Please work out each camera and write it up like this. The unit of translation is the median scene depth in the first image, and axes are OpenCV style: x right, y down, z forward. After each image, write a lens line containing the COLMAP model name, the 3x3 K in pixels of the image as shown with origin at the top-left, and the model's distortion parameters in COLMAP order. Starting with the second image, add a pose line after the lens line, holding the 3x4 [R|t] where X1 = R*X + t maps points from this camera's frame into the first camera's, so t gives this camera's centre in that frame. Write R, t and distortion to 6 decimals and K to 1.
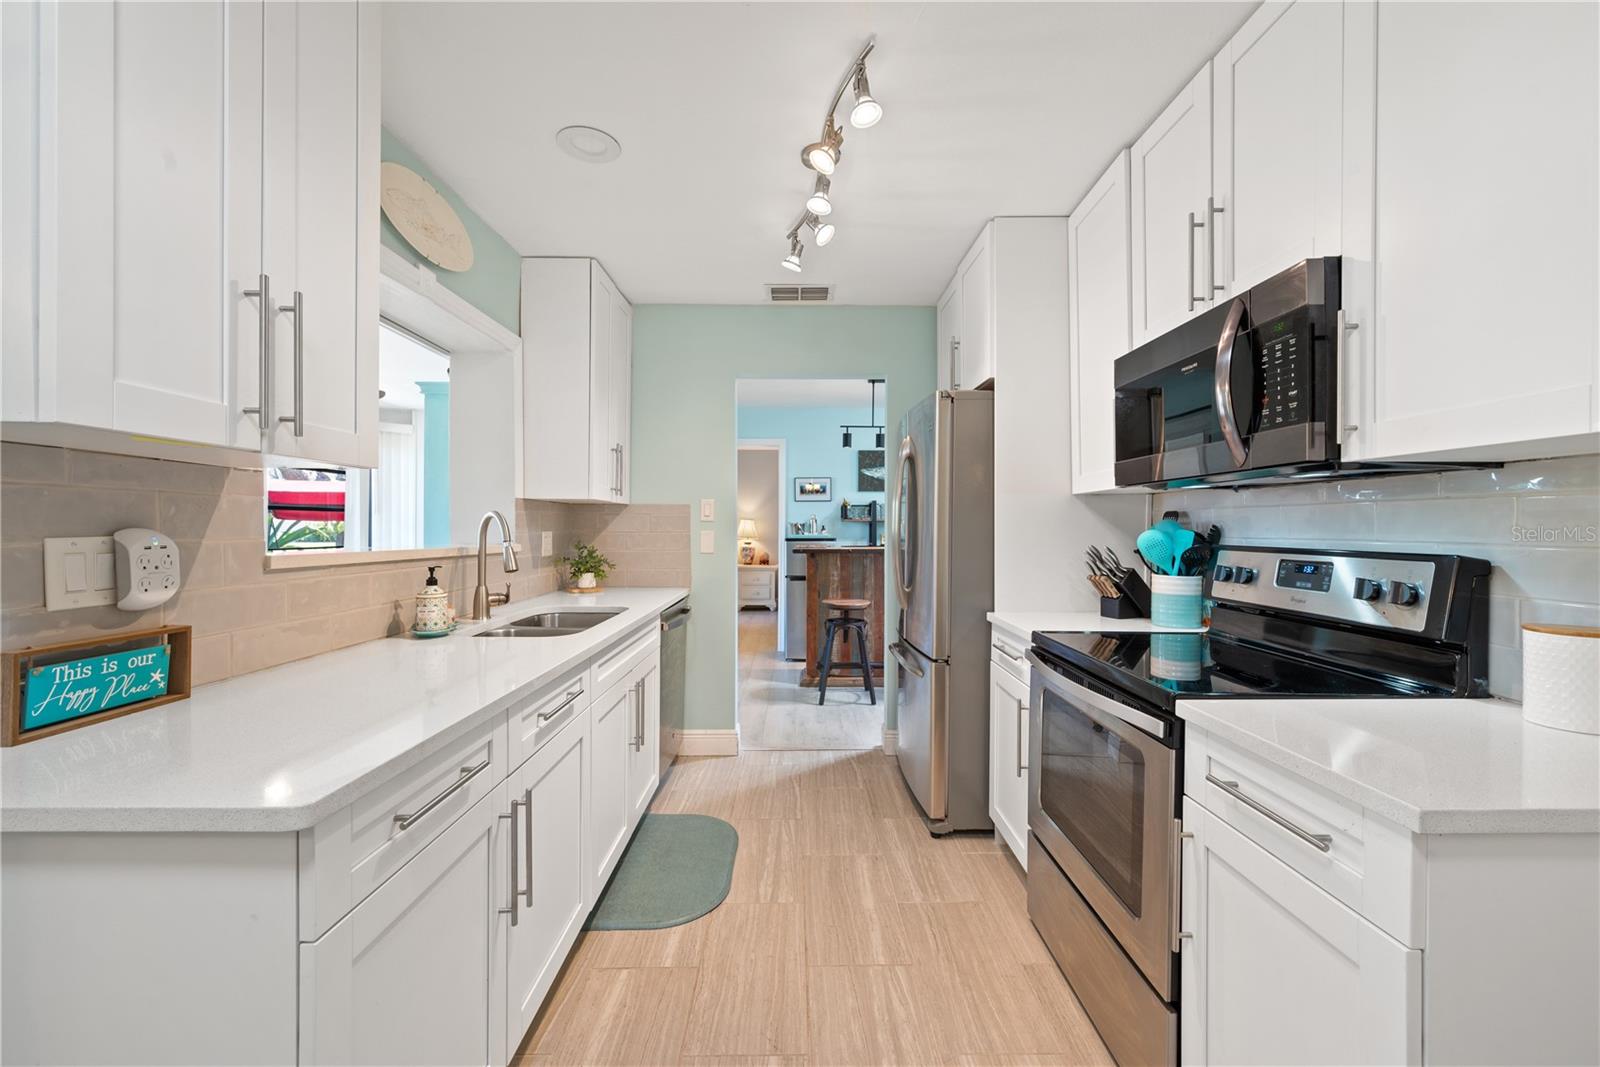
lens RADIAL K [[631.2, 0, 790.9], [0, 631.2, 531.8], [0, 0, 1]] dist [0.000969, -0.000188]
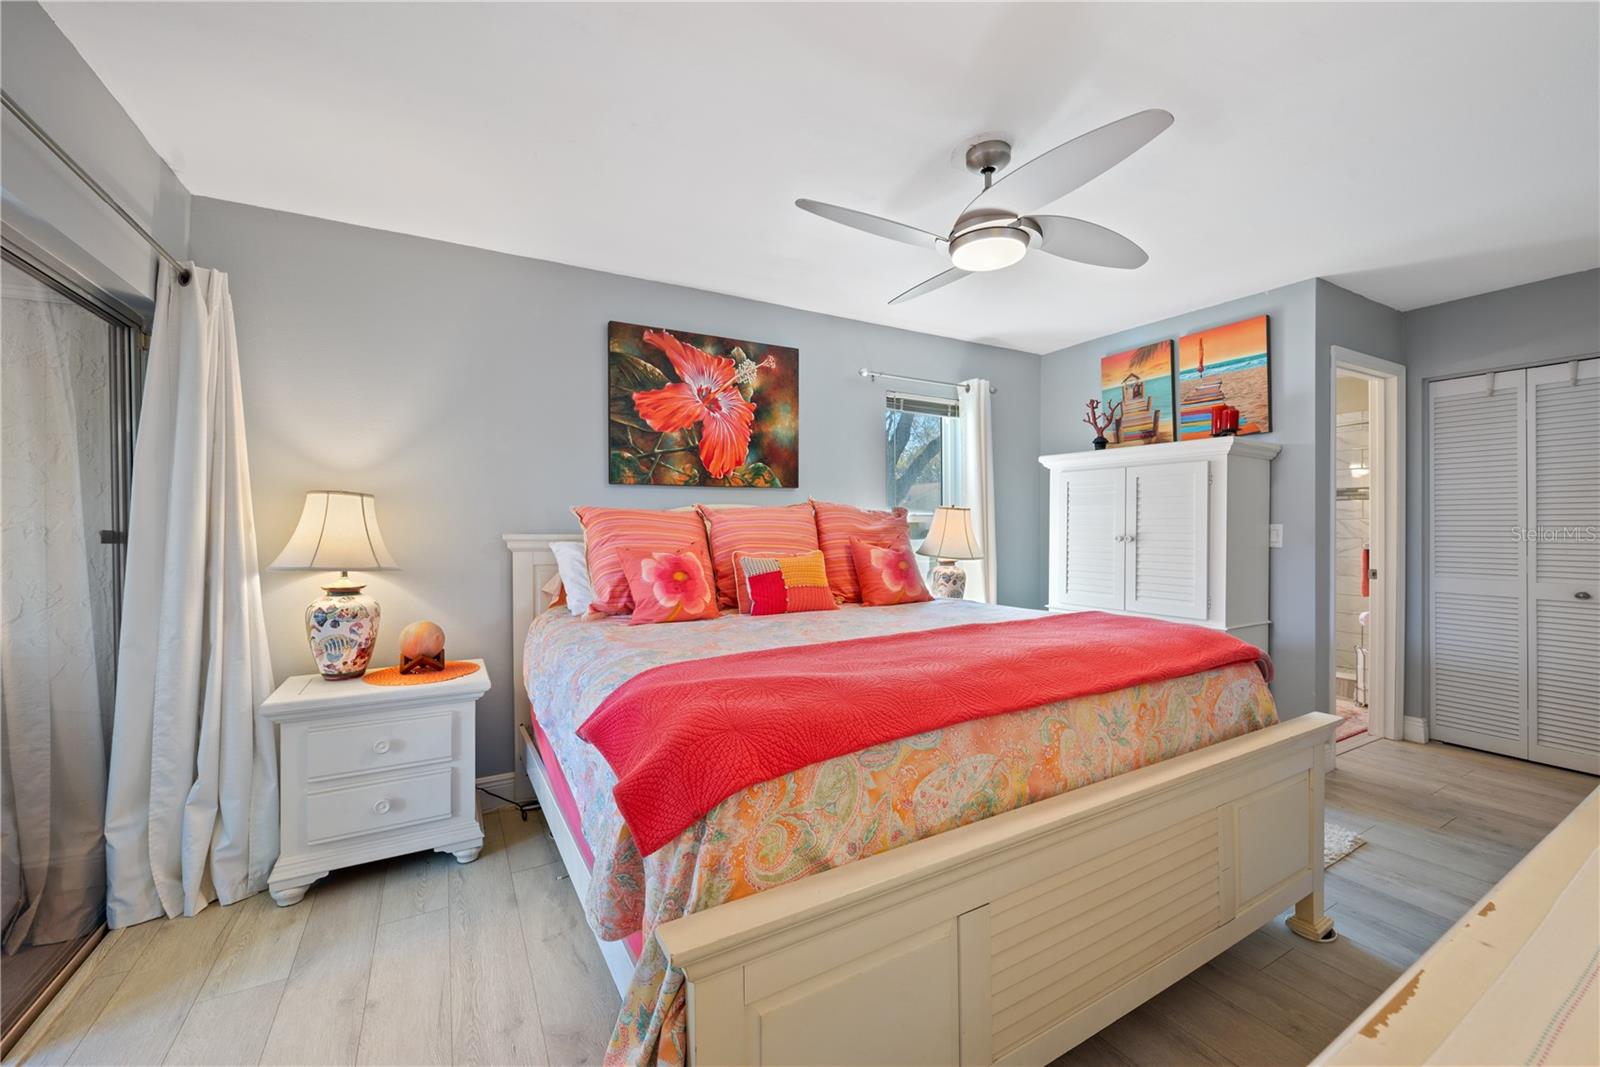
lens RADIAL K [[631.2, 0, 805.4], [0, 631.2, 525.0], [0, 0, 1]] dist [0.000969, -0.000188]
pose [[0.855738, -0.005937, 0.517376, -0.176860], [0.002825, 0.999973, 0.006804, -0.037393], [-0.517402, -0.004361, 0.855731, 2.983830]]
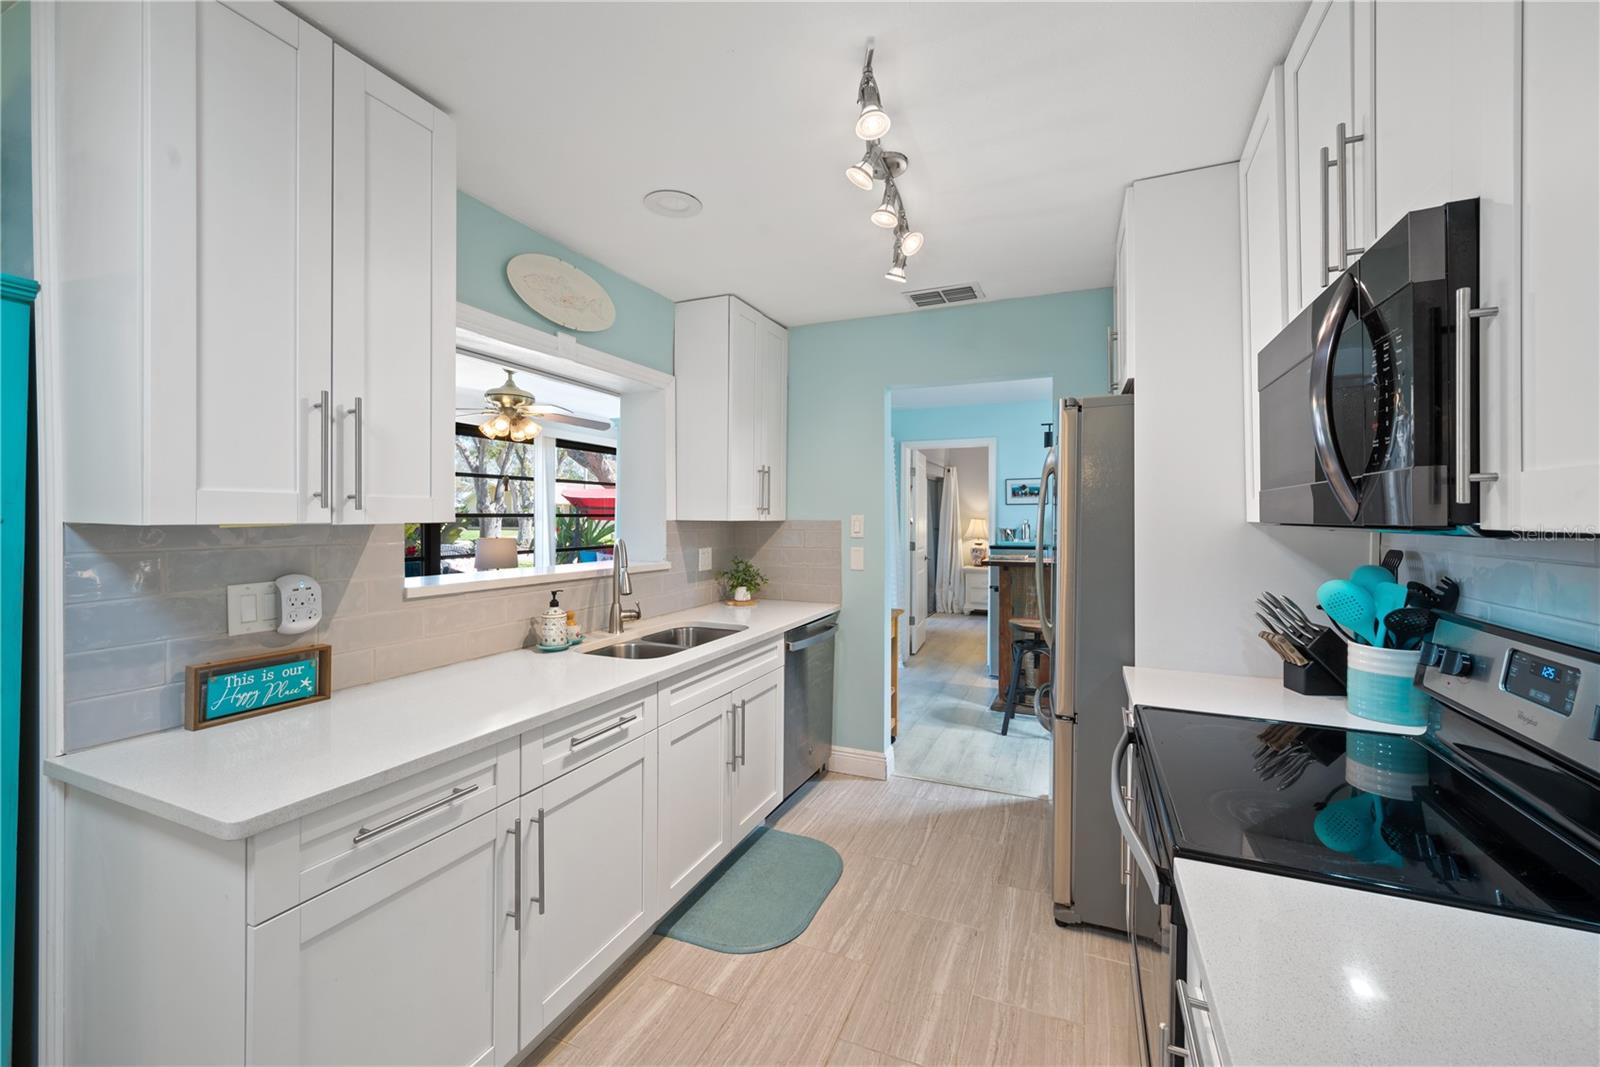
lens RADIAL K [[631.2, 0, 799.5], [0, 631.2, 519.7], [0, 0, 1]] dist [0.000969, -0.000188]
pose [[0.917069, -0.000030, -0.398728, 0.272170], [-0.001527, 0.999992, -0.003589, -0.062663], [0.398725, 0.003900, 0.917062, 0.088793]]
